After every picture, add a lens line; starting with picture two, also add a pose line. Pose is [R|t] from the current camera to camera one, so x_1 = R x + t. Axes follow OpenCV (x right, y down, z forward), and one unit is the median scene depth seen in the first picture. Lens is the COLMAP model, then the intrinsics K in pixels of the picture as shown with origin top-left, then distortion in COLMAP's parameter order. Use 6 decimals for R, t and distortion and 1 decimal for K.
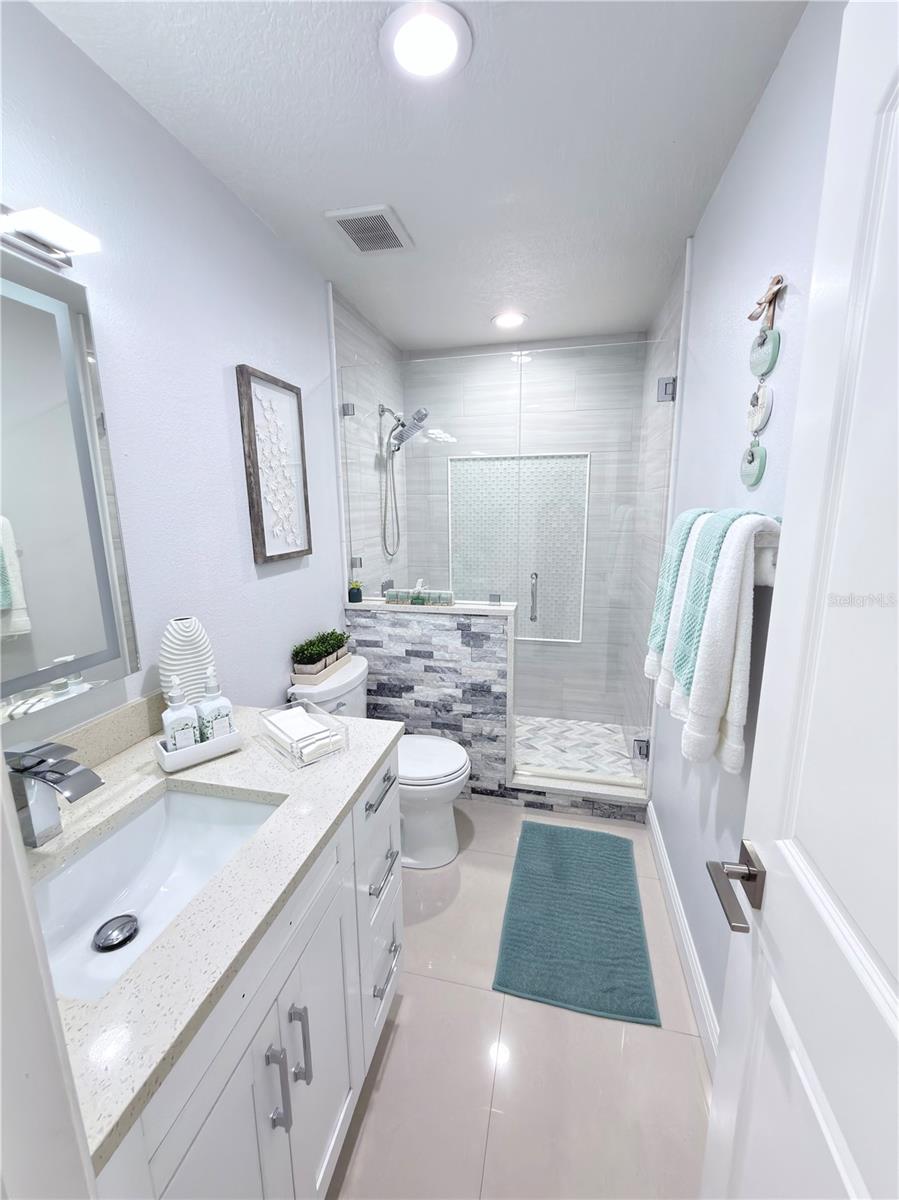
lens RADIAL K [[478.0, 0, 449.5], [0, 478.0, 600.0], [0, 0, 1]] dist [0.001416, 0.000122]
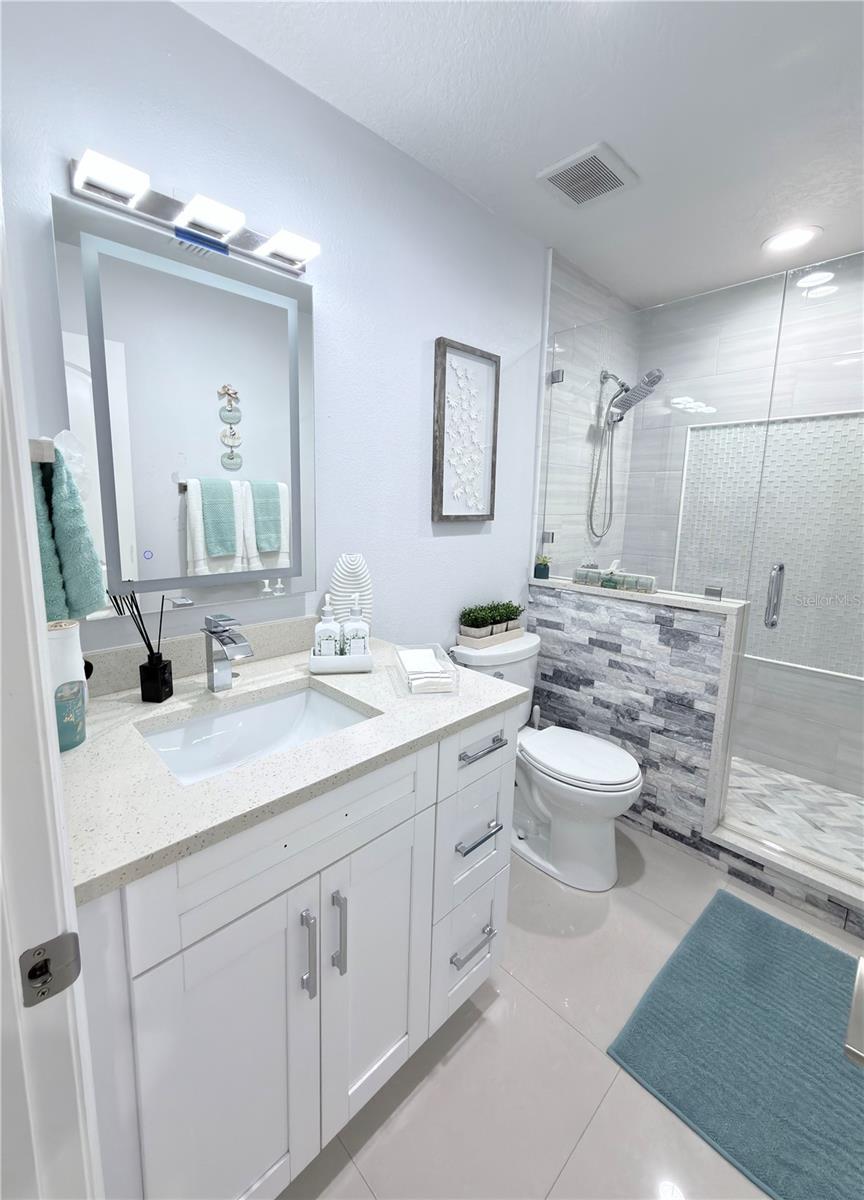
lens RADIAL K [[491.9, 0, 393.0], [0, 491.9, 576.5], [0, 0, 1]] dist [0.000991, 0.000104]
pose [[0.821644, 0.108392, -0.559600, 0.108694], [-0.134057, 0.990962, -0.004886, 0.045538], [0.554013, 0.079033, 0.828748, 0.032554]]
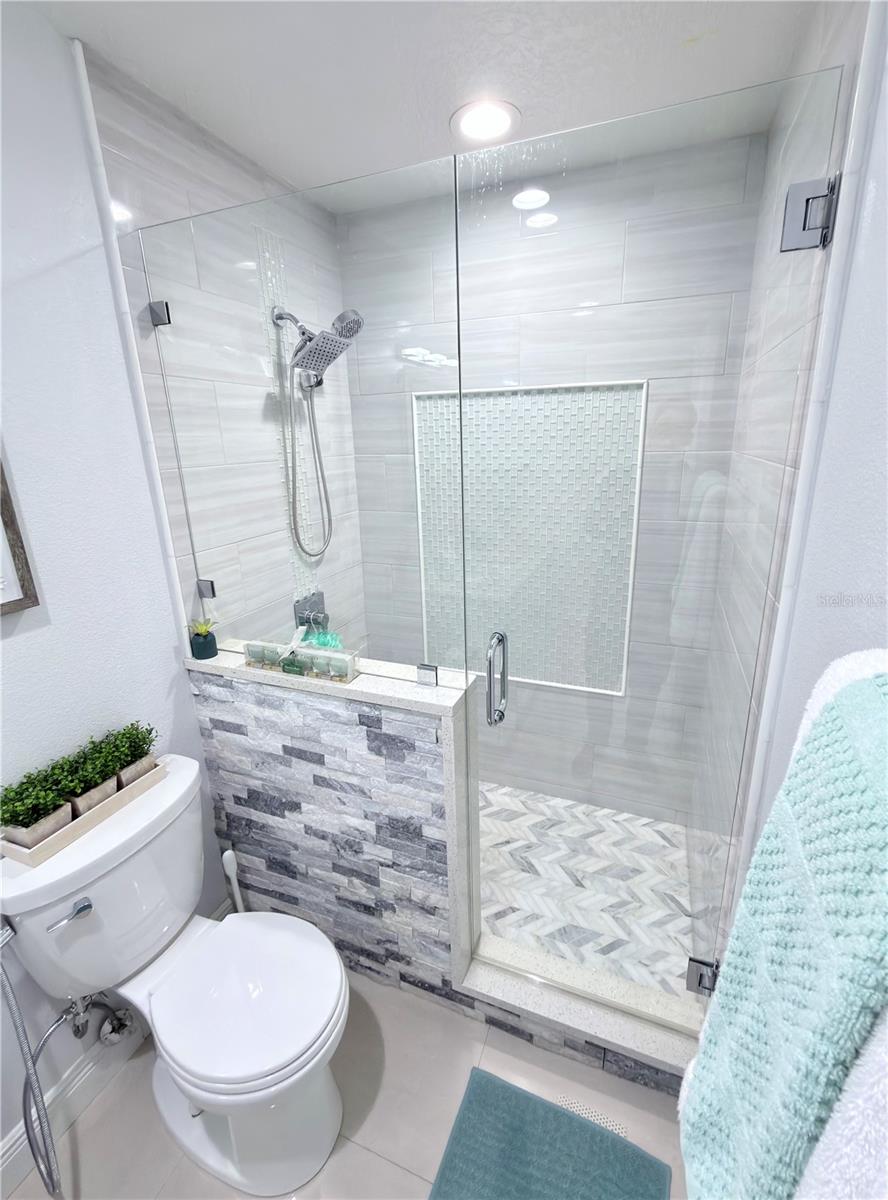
lens RADIAL K [[515.8, 0, 455.2], [0, 515.8, 583.9], [0, 0, 1]] dist [-0.000538, 0.000078]
pose [[0.990853, 0.024631, -0.132679, 0.192884], [-0.013568, 0.996403, 0.083644, -0.144732], [0.134262, -0.081079, 0.987623, 0.434348]]
